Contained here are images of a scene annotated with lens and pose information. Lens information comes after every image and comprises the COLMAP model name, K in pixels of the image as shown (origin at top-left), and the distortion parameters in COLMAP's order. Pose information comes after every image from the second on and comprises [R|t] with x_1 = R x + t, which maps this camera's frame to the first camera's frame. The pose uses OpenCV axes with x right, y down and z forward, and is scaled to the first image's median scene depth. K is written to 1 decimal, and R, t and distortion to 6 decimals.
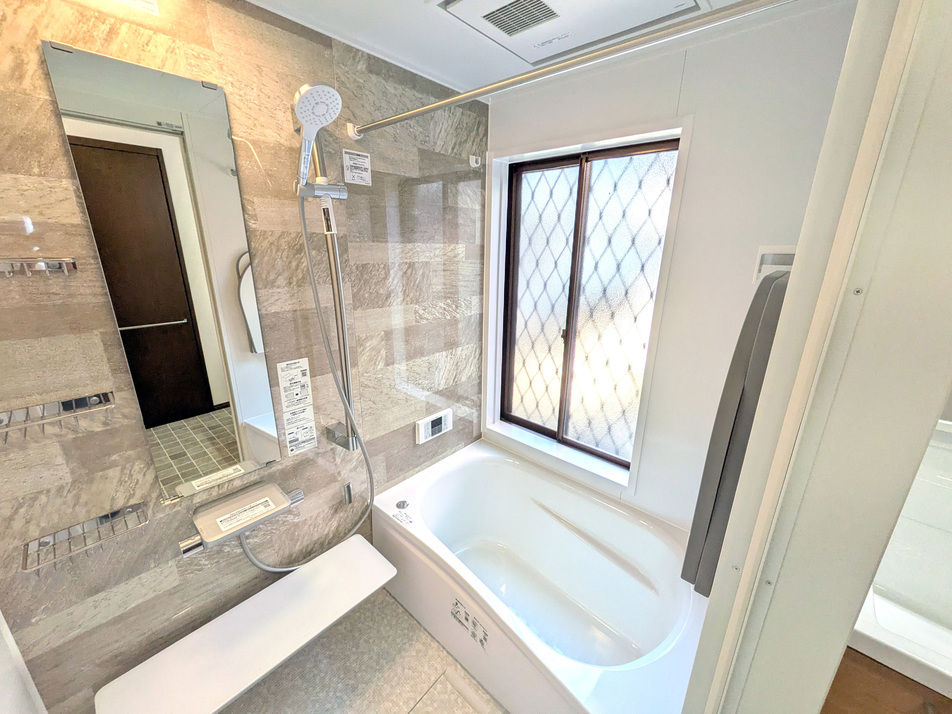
lens RADIAL K [[376.7, 0, 479.1], [0, 376.7, 356.5], [0, 0, 1]] dist [-0.002488, -0.000076]
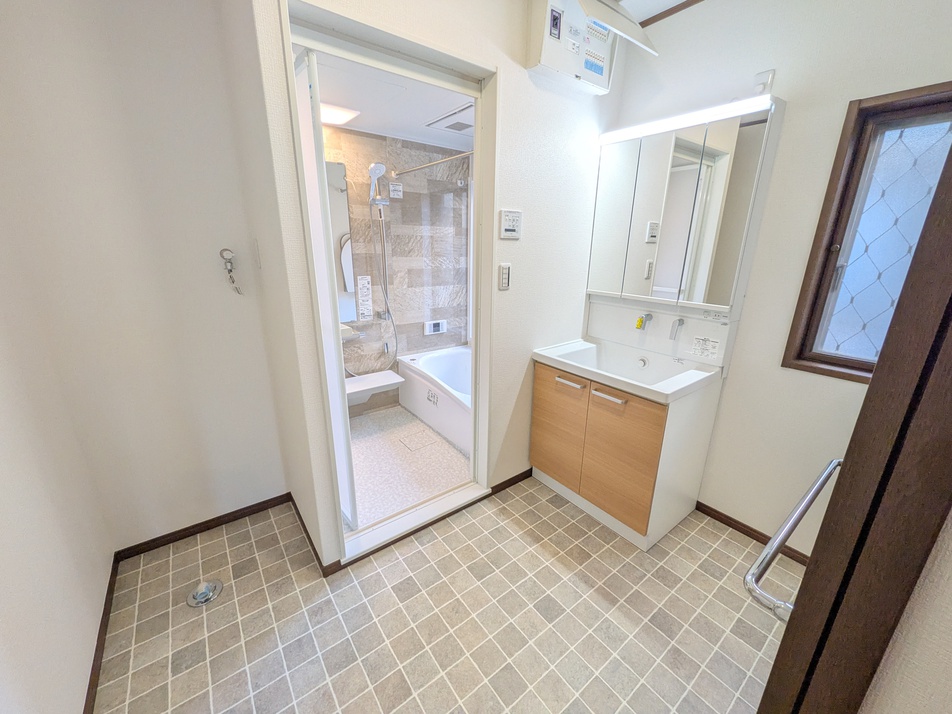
lens RADIAL K [[376.7, 0, 479.1], [0, 376.7, 356.5], [0, 0, 1]] dist [-0.002488, -0.000076]
pose [[0.982016, 0.052980, -0.181213, 0.545519], [-0.053678, 0.998558, 0.001052, 0.397981], [0.181007, 0.008694, 0.983443, -0.965862]]
